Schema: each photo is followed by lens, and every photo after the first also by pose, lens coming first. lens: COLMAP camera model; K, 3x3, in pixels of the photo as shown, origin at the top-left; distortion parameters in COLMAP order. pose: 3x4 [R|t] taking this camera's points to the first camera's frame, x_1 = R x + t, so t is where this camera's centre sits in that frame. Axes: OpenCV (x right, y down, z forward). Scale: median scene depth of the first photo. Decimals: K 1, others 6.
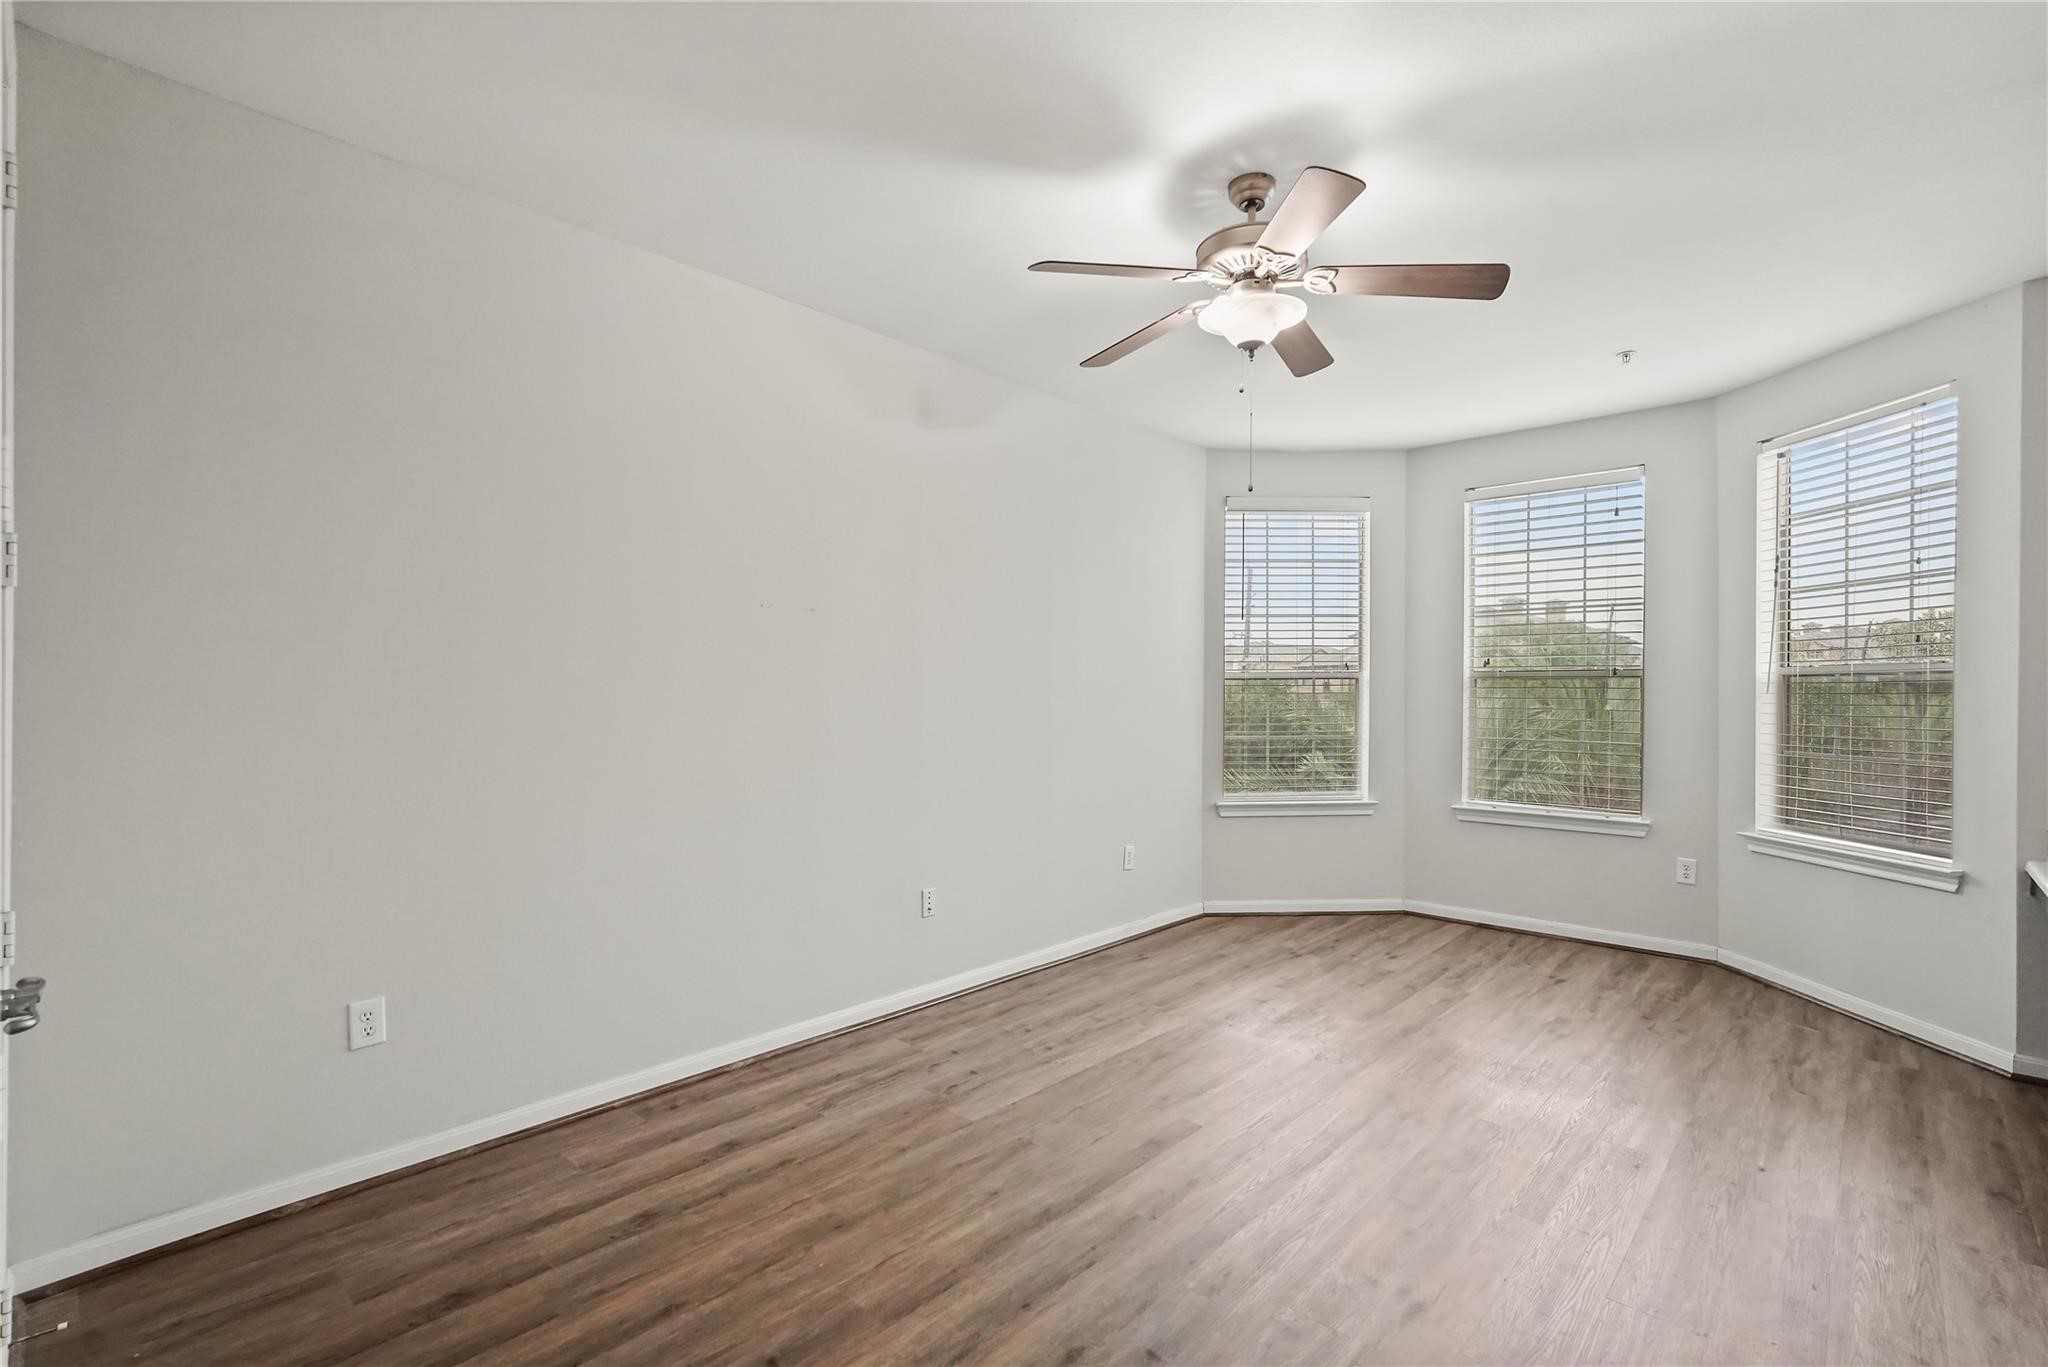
lens RADIAL K [[929.4, 0, 1029.3], [0, 929.4, 684.8], [0, 0, 1]] dist [-0.007512, 0.004976]
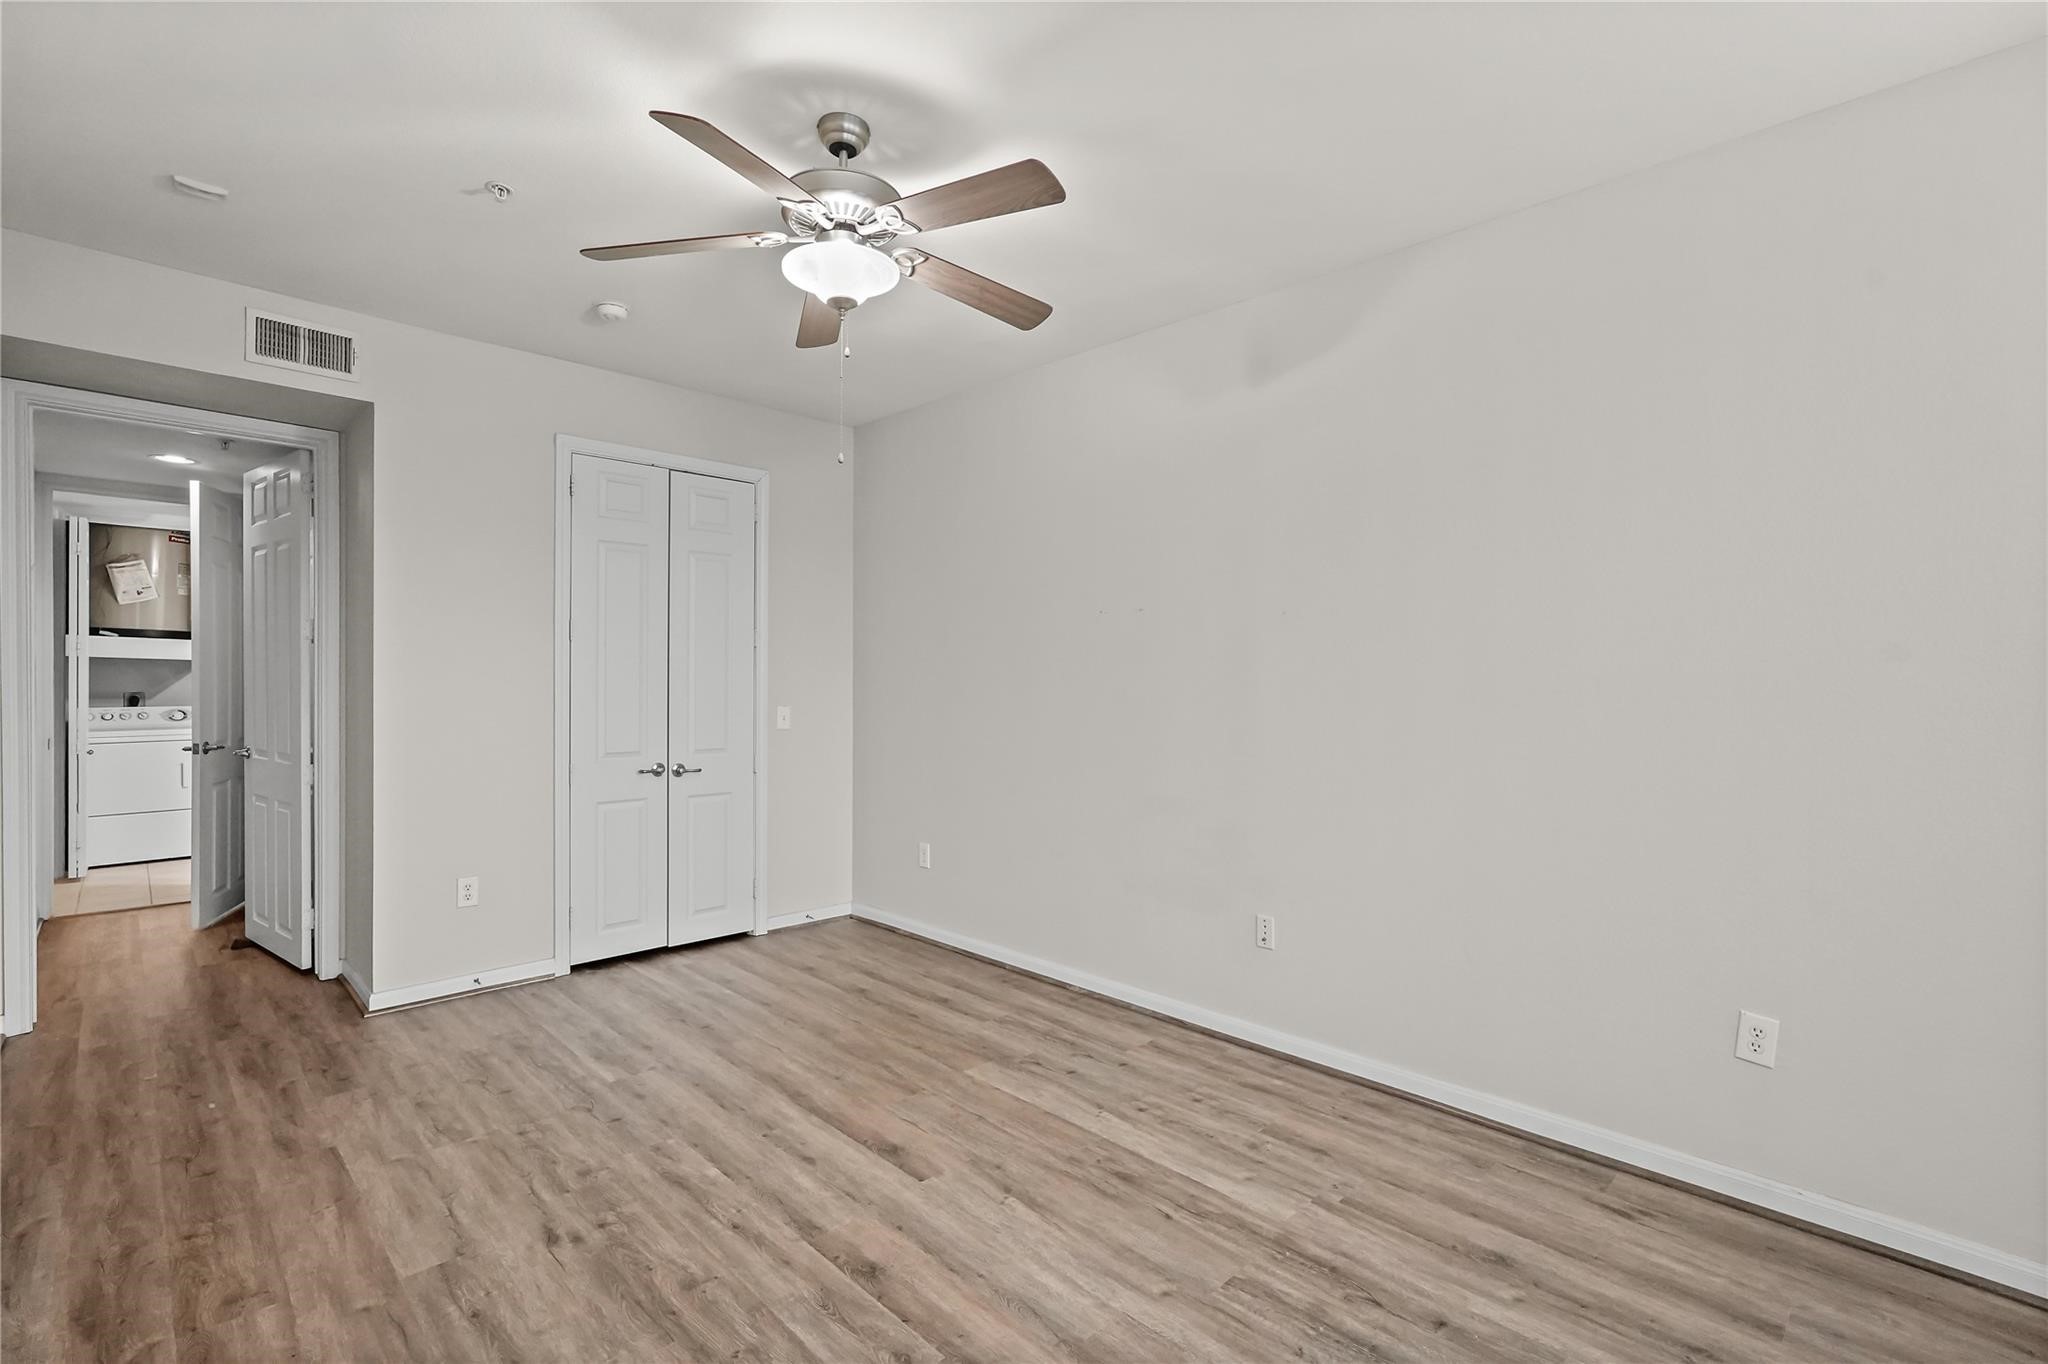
lens RADIAL K [[929.4, 0, 1029.3], [0, 929.4, 683.3], [0, 0, 1]] dist [-0.007512, 0.004976]
pose [[-0.039026, -0.001225, -0.999237, 0.915120], [-0.003431, 0.999994, -0.001092, 0.006446], [0.999232, 0.003386, -0.039030, 0.981216]]
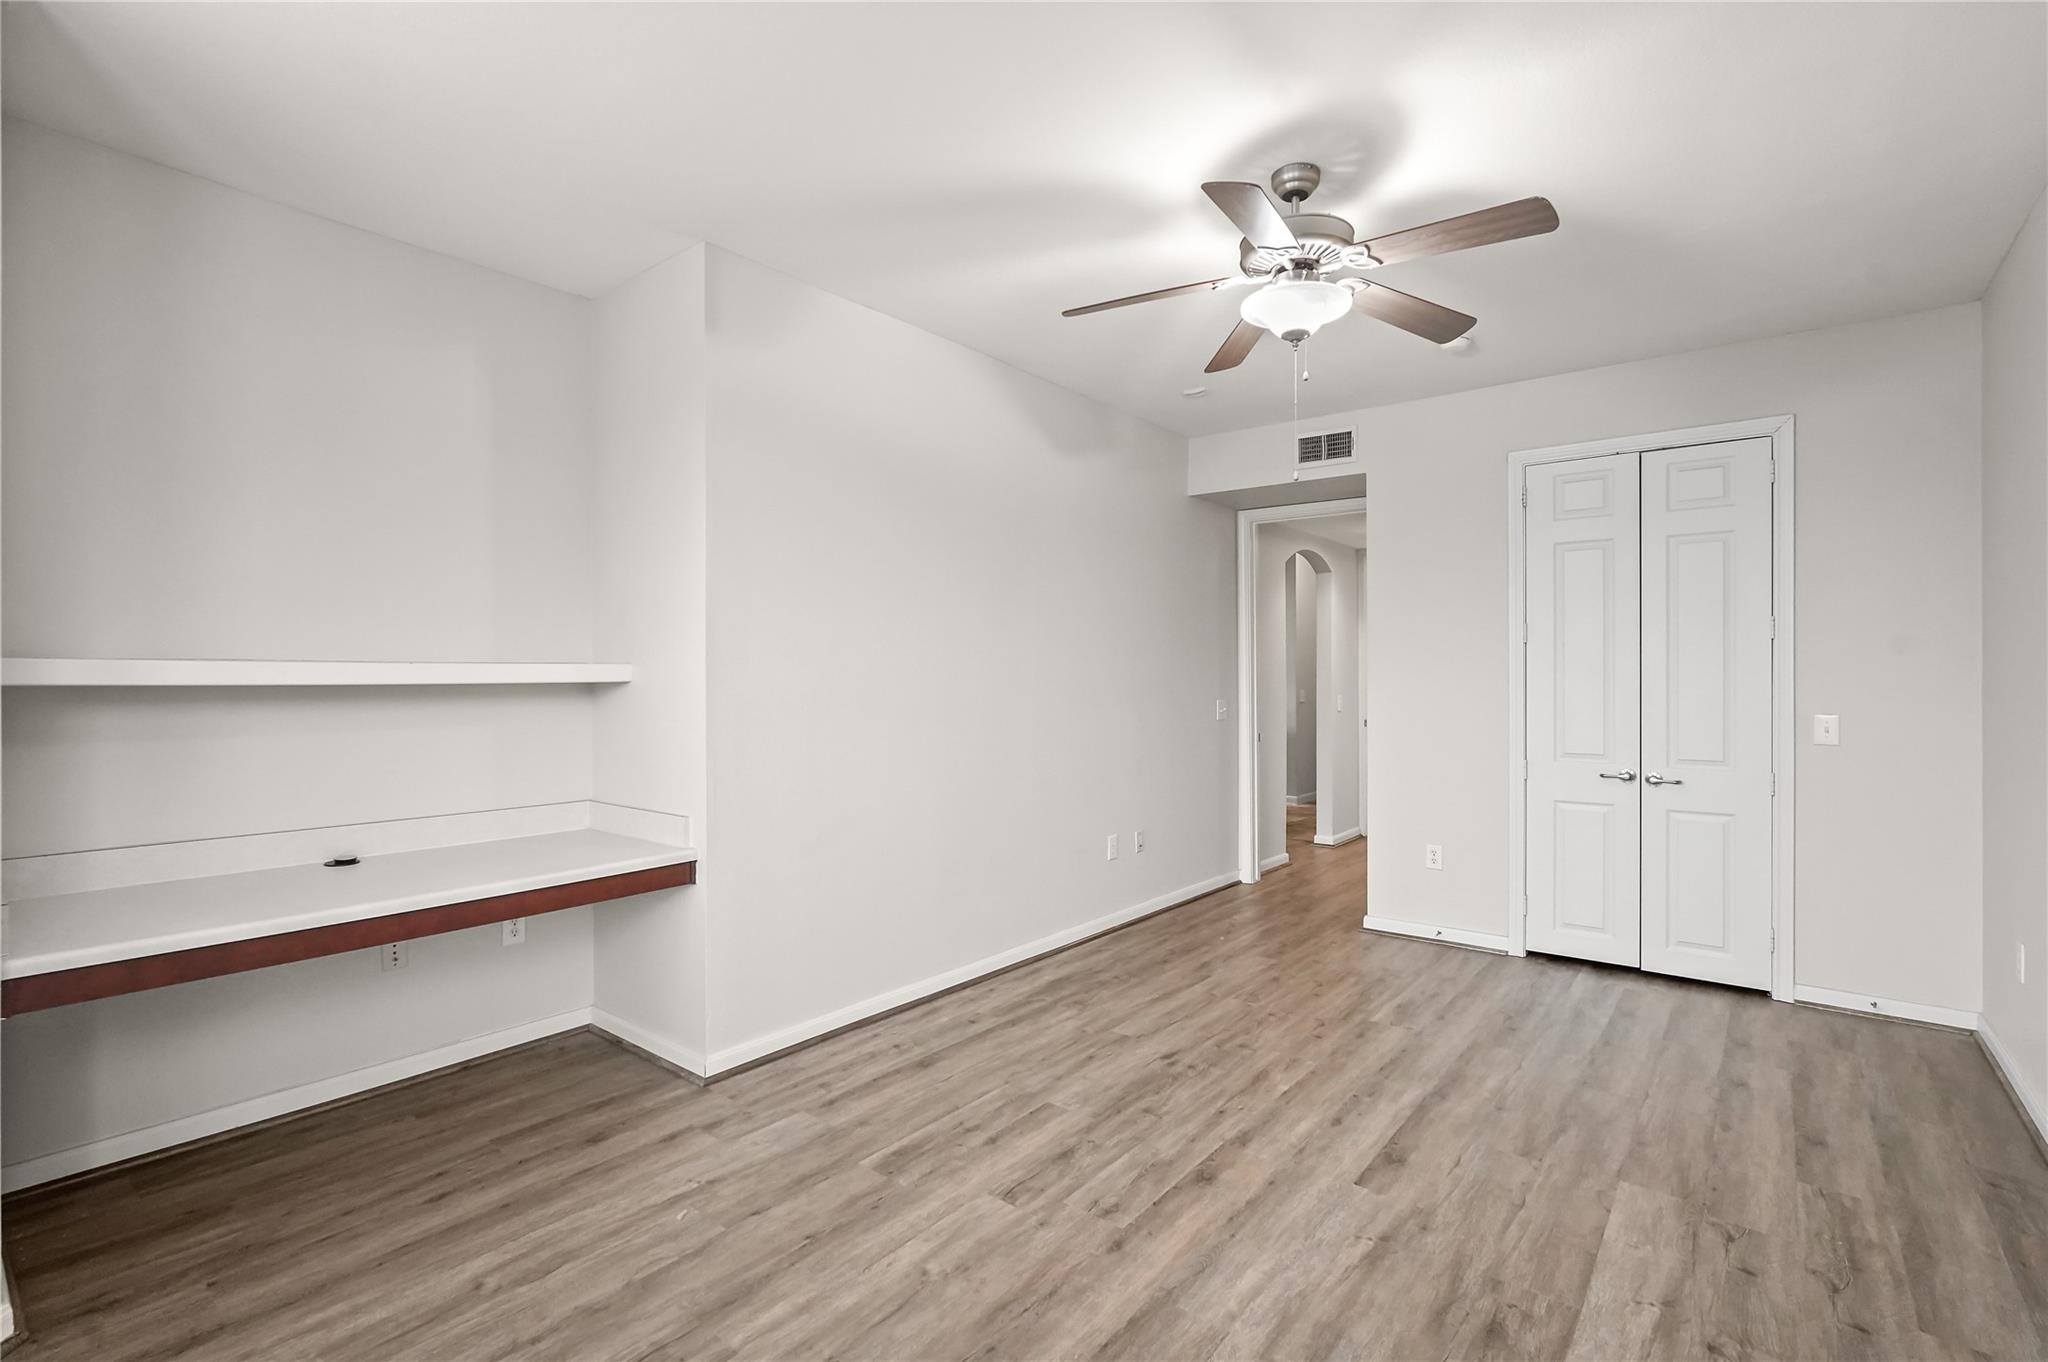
lens RADIAL K [[929.4, 0, 1029.3], [0, 929.4, 682.3], [0, 0, 1]] dist [-0.007512, 0.004976]
pose [[-0.997492, -0.004795, -0.070622, 0.472612], [-0.004600, 0.999985, -0.002920, 0.017259], [0.070635, -0.002587, -0.997499, 1.583012]]
